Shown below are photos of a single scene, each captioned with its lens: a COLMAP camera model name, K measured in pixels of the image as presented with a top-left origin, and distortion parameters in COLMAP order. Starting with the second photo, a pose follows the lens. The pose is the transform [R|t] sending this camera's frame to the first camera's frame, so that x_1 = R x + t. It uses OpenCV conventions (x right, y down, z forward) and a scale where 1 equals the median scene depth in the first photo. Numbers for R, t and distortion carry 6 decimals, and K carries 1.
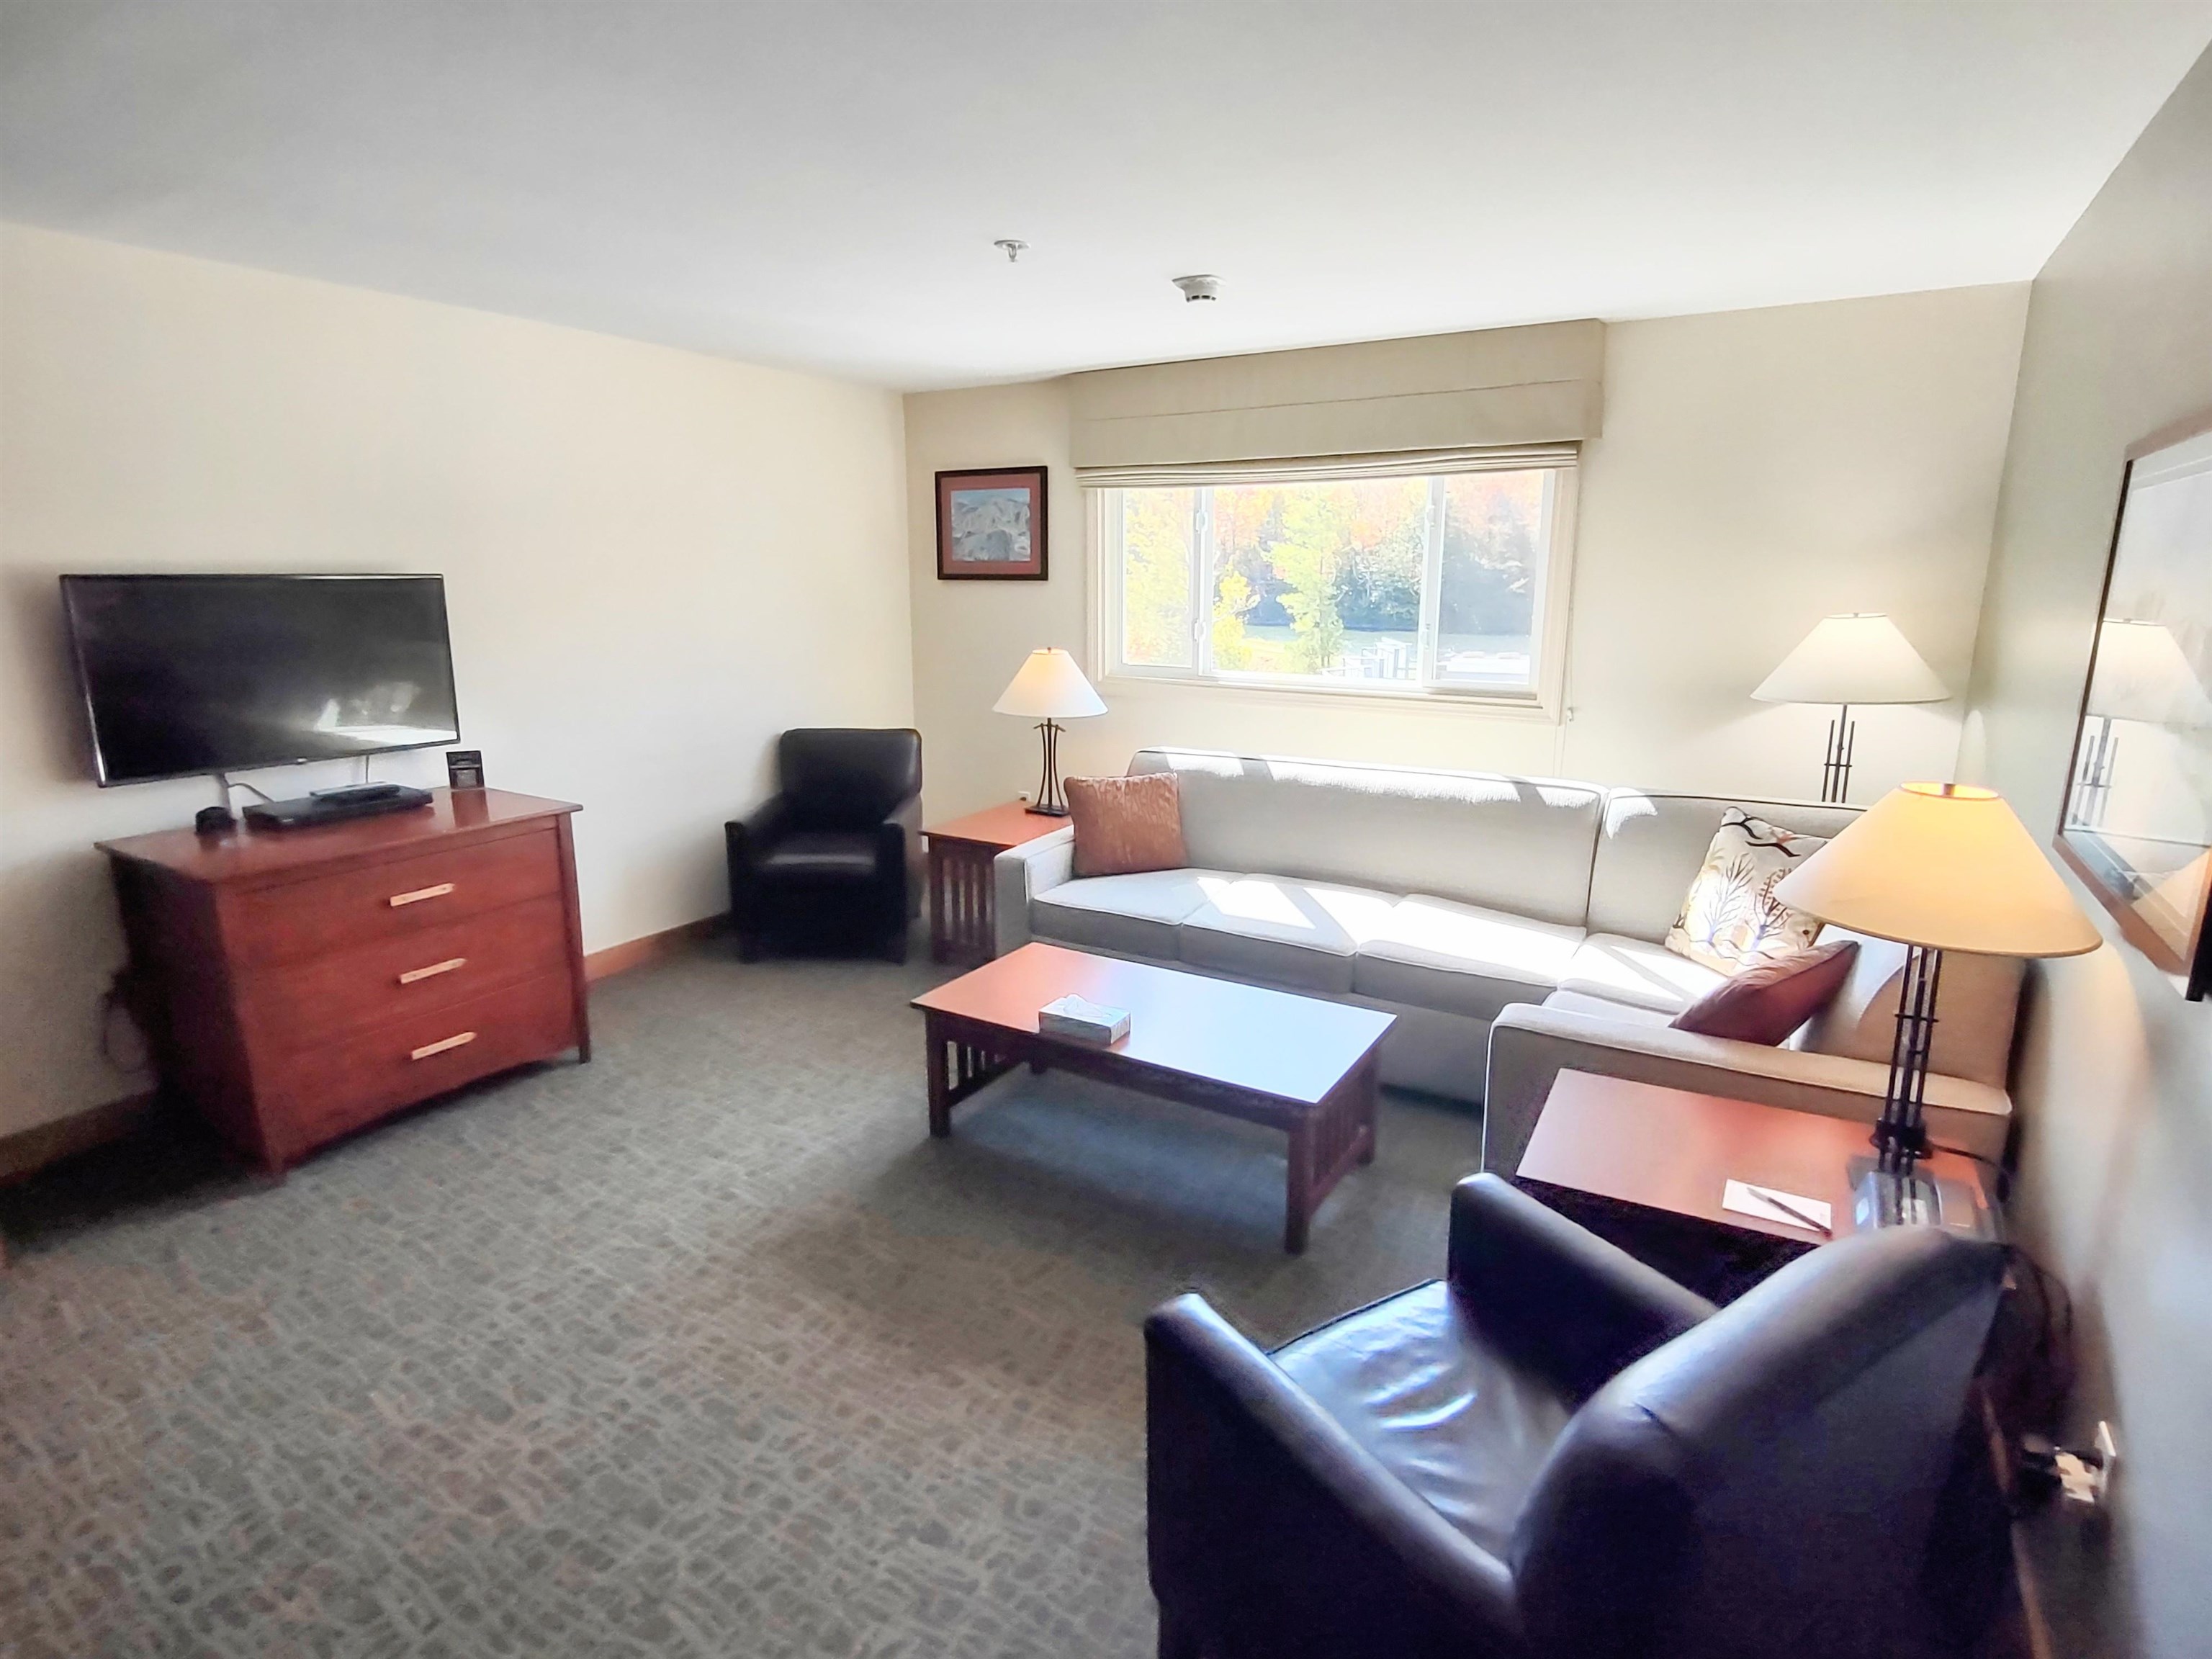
lens RADIAL K [[1136.9, 0, 1116.9], [0, 1136.9, 824.1], [0, 0, 1]] dist [-0.005106, 0.003744]
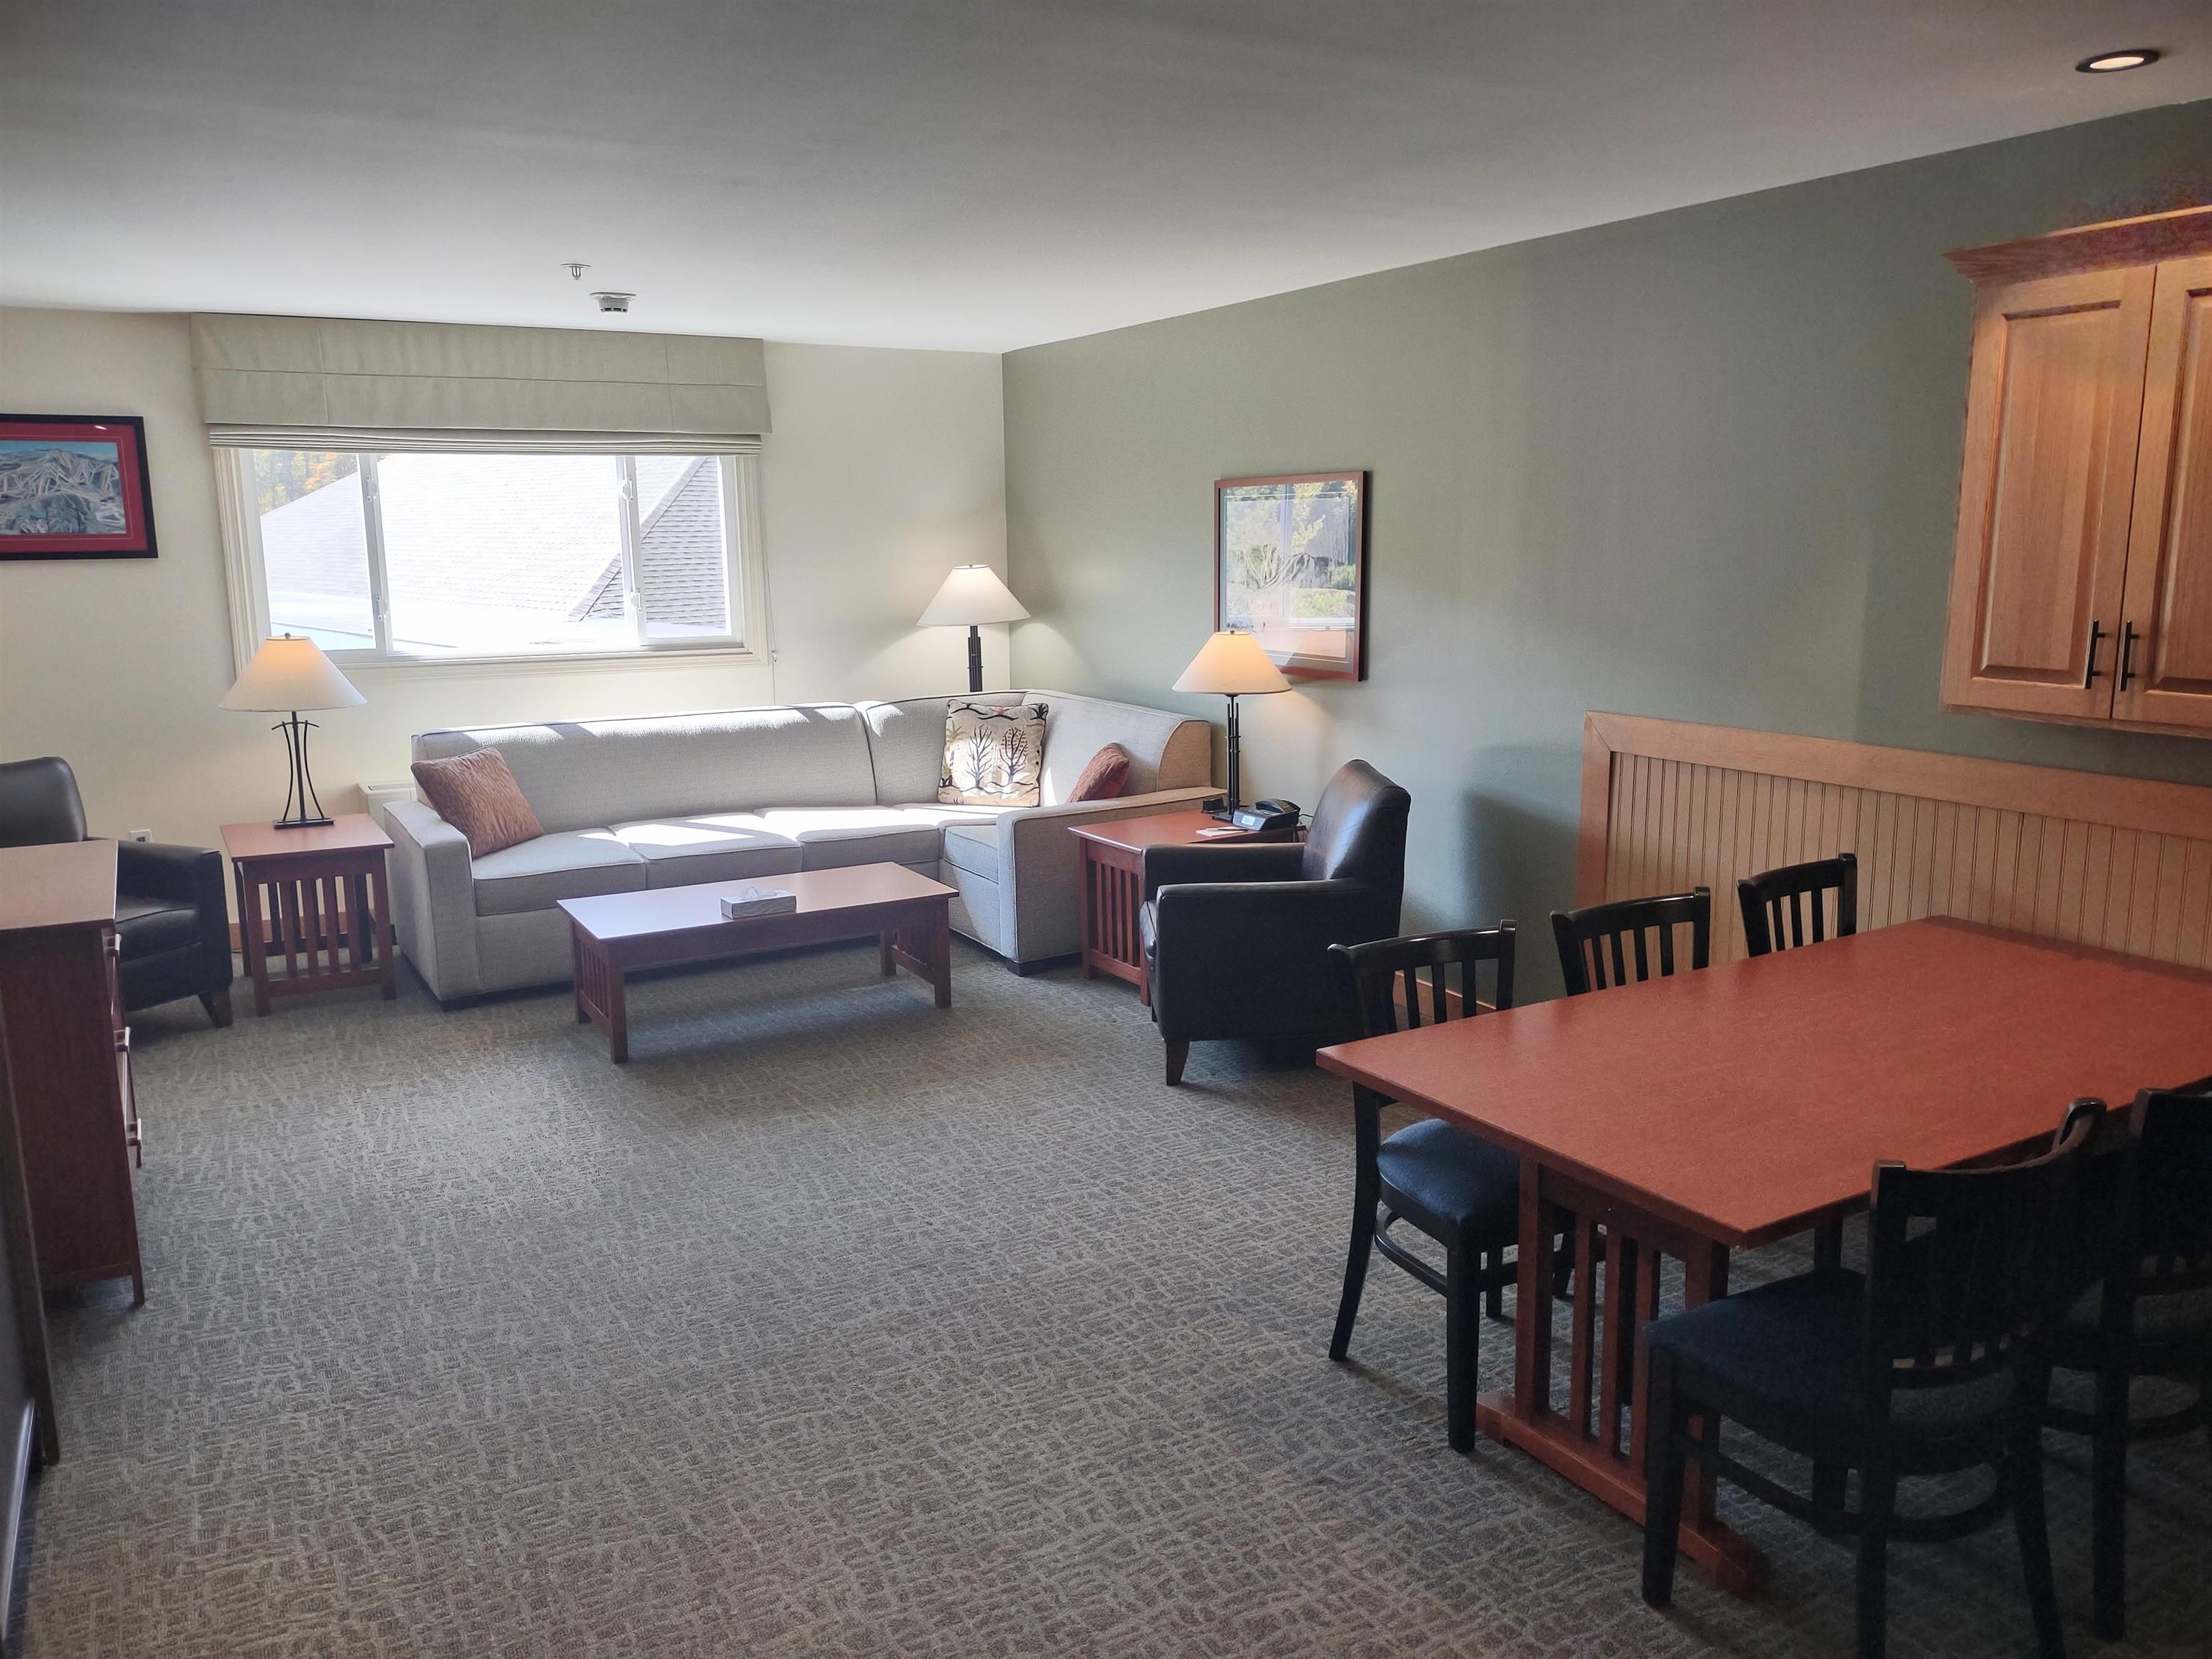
lens RADIAL K [[1644.4, 0, 1105.5], [0, 1644.4, 836.5], [0, 0, 1]] dist [0.047392, -0.058182]
pose [[0.491224, -0.169661, 0.854350, -1.059808], [0.200191, 0.976580, 0.078830, 0.027131], [-0.847716, 0.132310, 0.513684, -0.198540]]
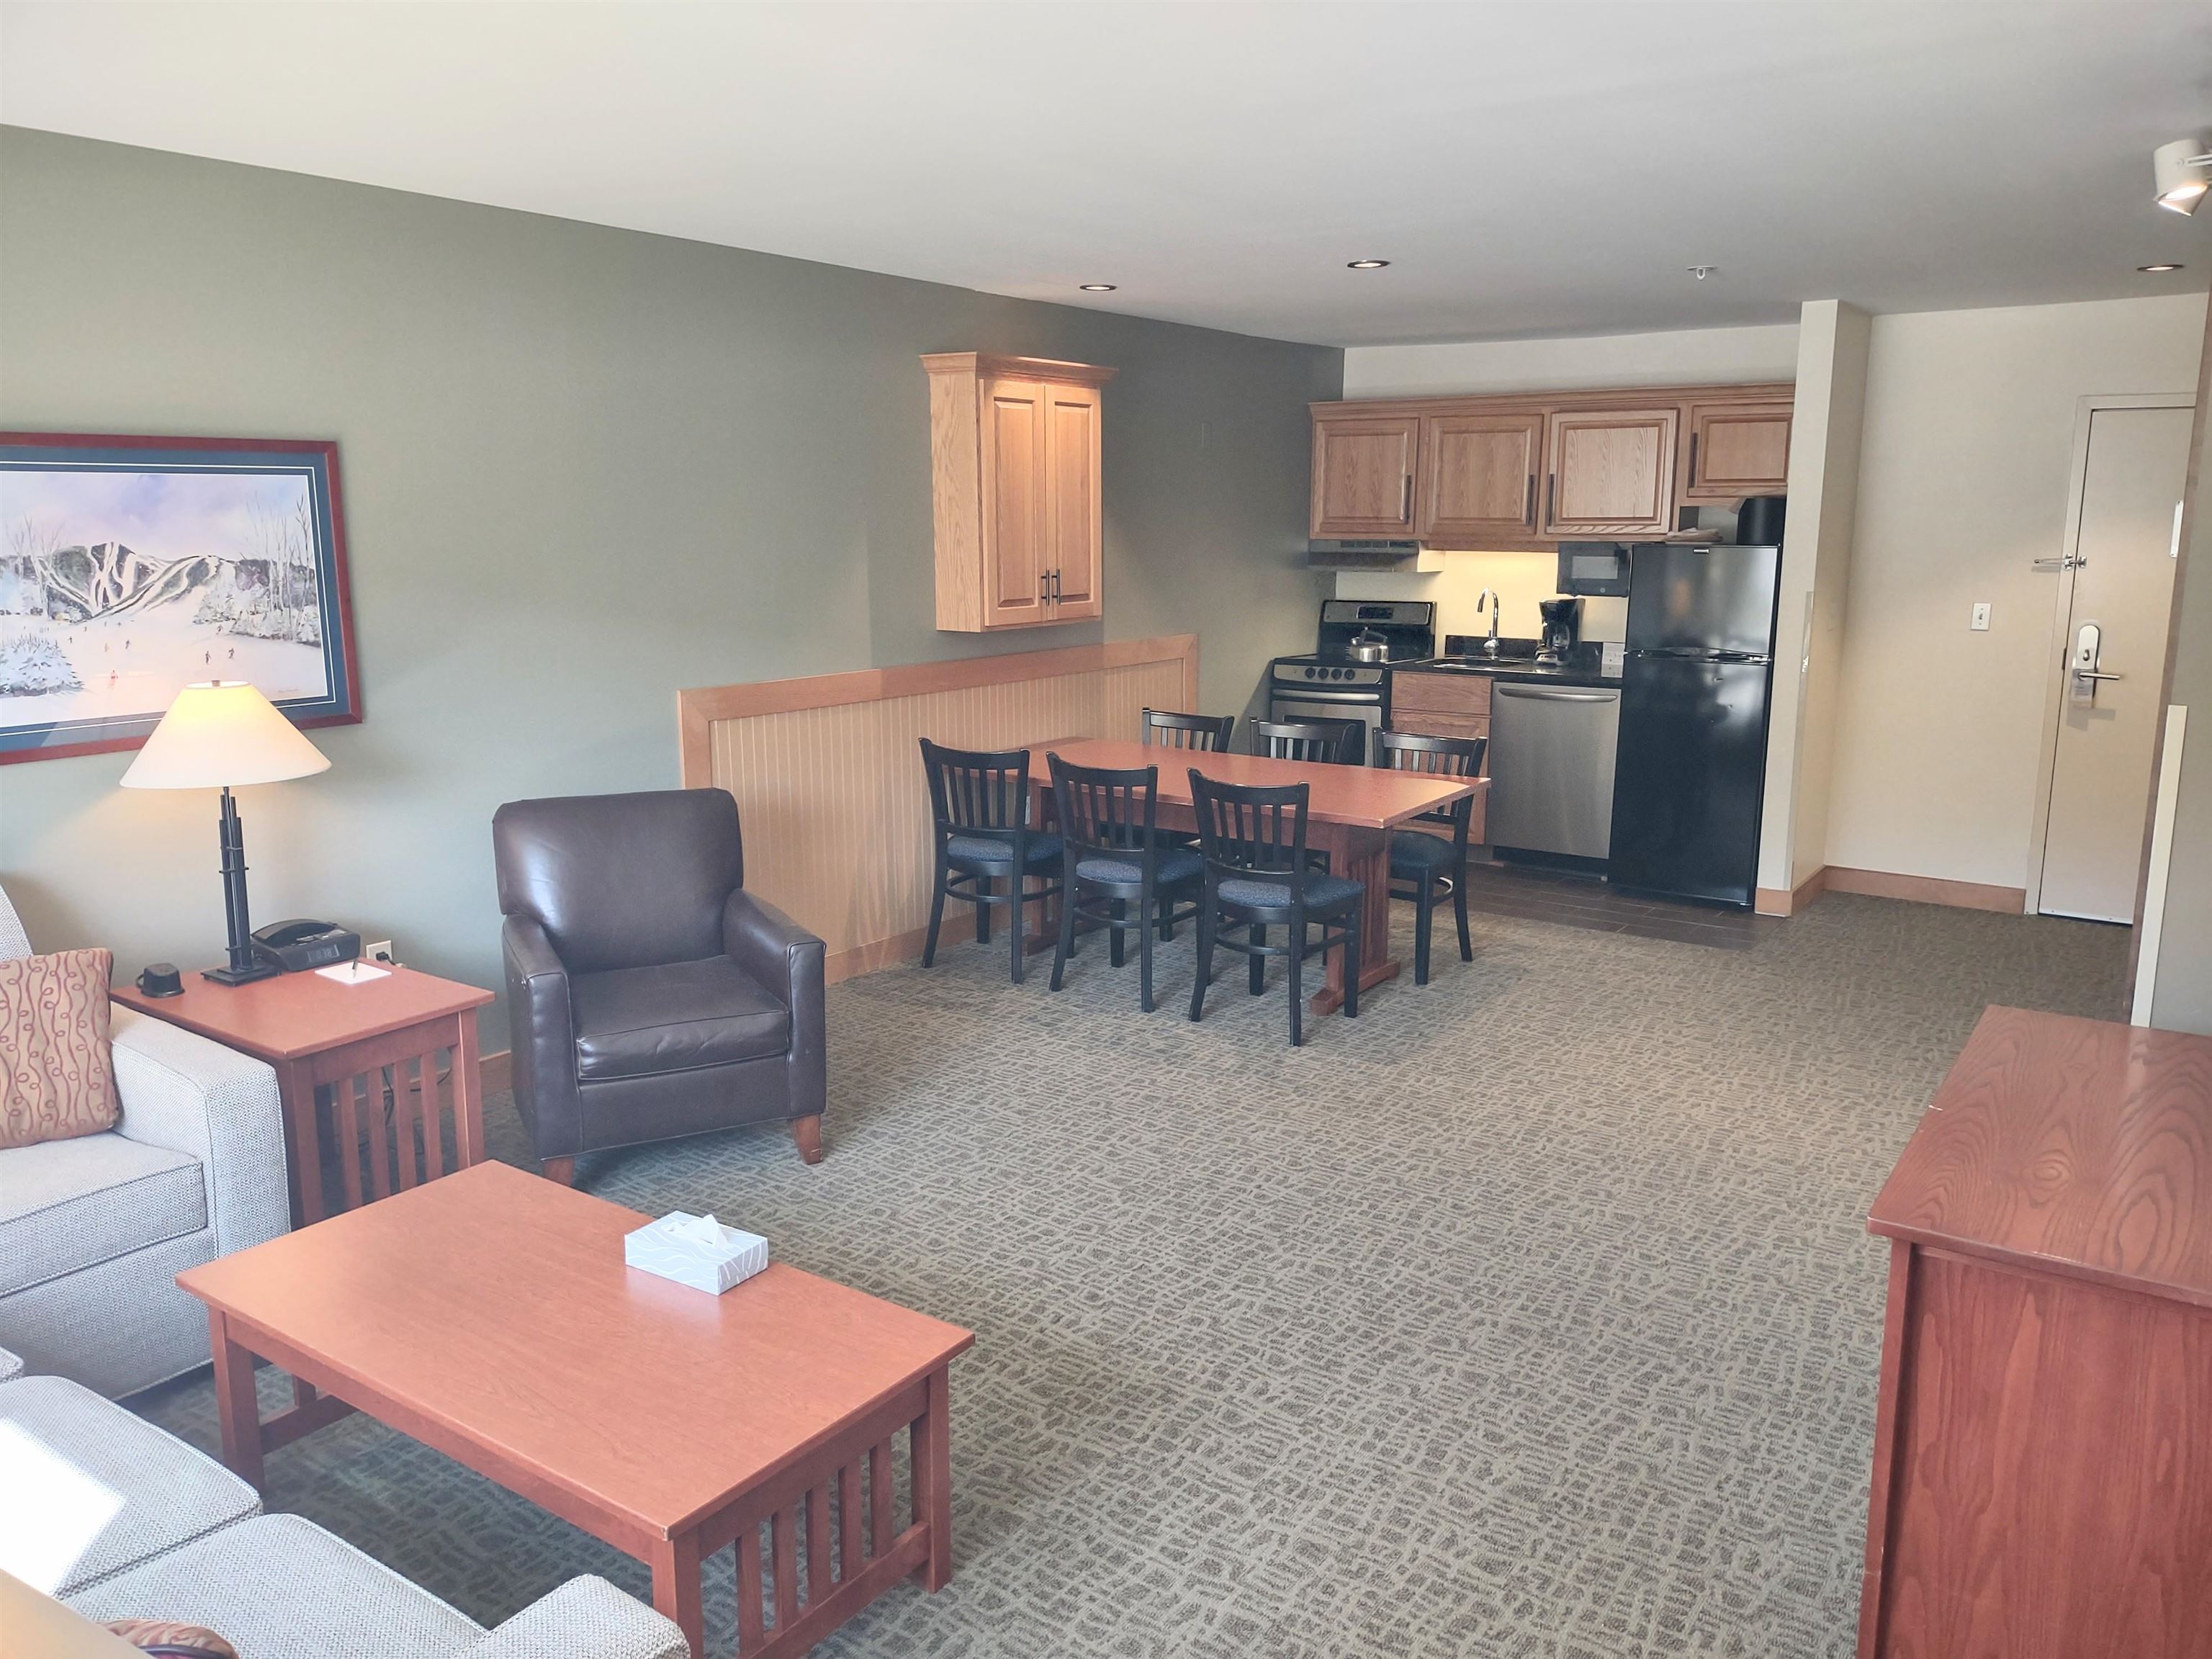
lens RADIAL K [[1644.4, 0, 1096.3], [0, 1644.4, 848.0], [0, 0, 1]] dist [0.047392, -0.058182]
pose [[-0.997387, -0.019603, 0.069536, -0.240804], [0.010681, 0.911903, 0.410268, -0.319316], [-0.071452, 0.409938, -0.909310, 1.346625]]
